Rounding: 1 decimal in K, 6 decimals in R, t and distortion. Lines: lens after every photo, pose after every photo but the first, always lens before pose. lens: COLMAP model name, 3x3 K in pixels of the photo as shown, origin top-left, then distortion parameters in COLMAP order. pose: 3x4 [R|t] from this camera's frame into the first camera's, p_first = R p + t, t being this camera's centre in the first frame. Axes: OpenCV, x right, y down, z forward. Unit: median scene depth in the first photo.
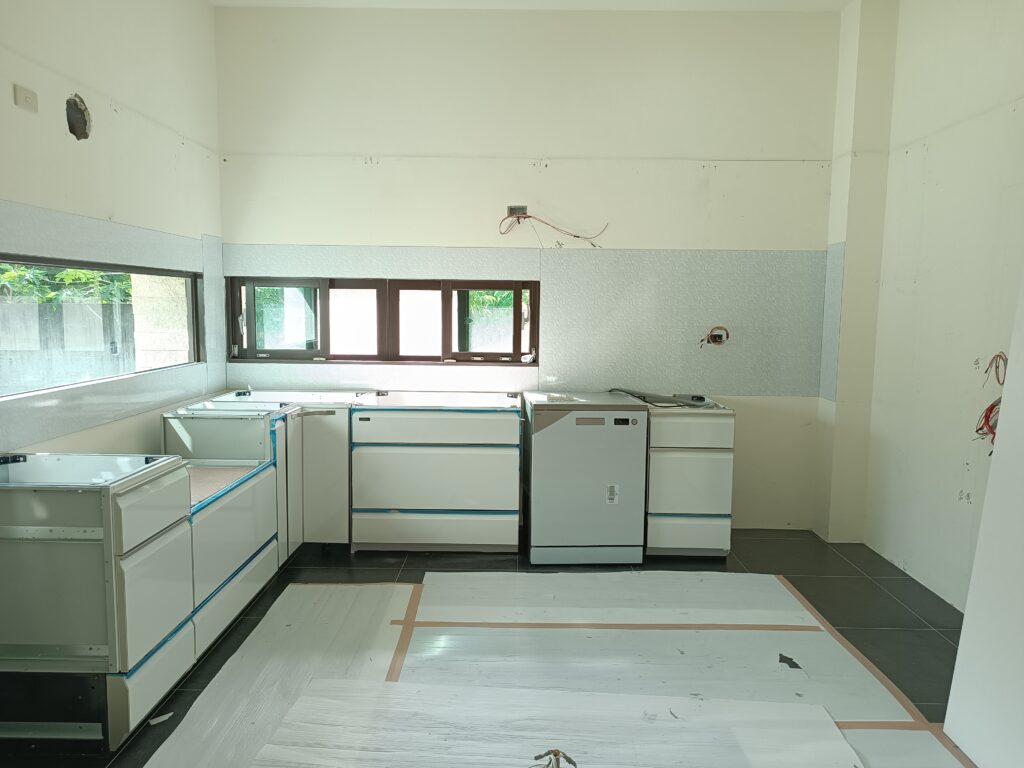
lens RADIAL K [[720.1, 0, 517.1], [0, 720.1, 381.5], [0, 0, 1]] dist [0.008437, -0.004338]
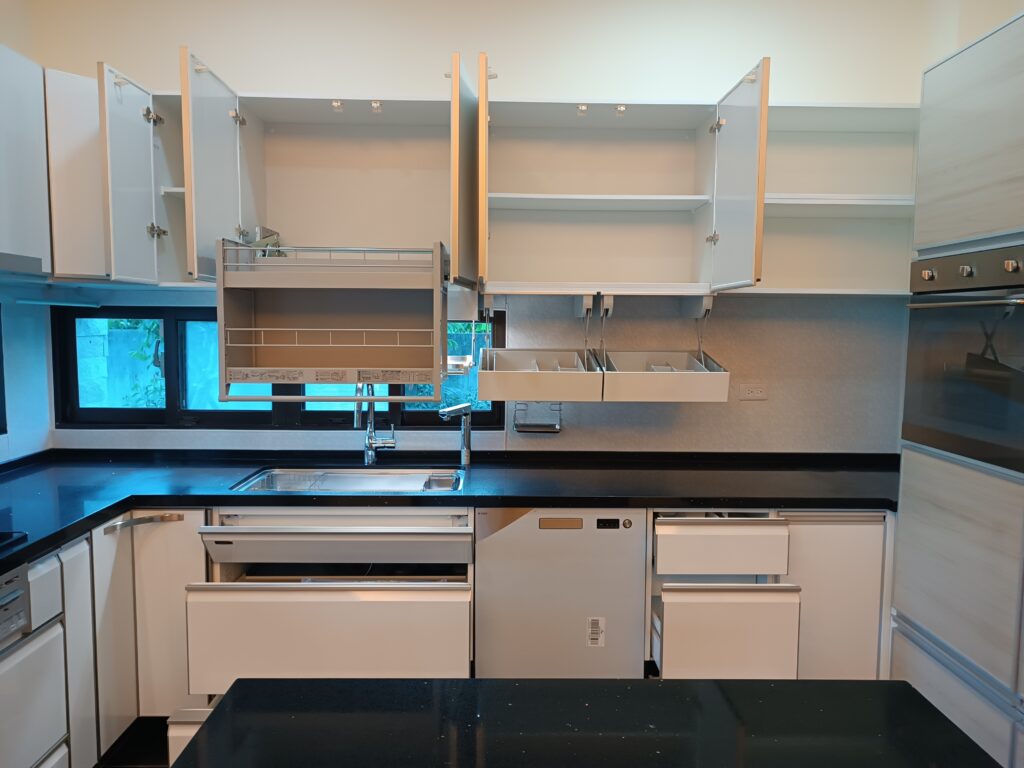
lens RADIAL K [[720.1, 0, 514.6], [0, 720.1, 379.8], [0, 0, 1]] dist [0.008437, -0.004338]
pose [[0.999524, -0.008216, 0.029720, 0.021096], [0.008924, 0.999678, -0.023771, -0.056352], [-0.029515, 0.024025, 0.999276, 0.313681]]
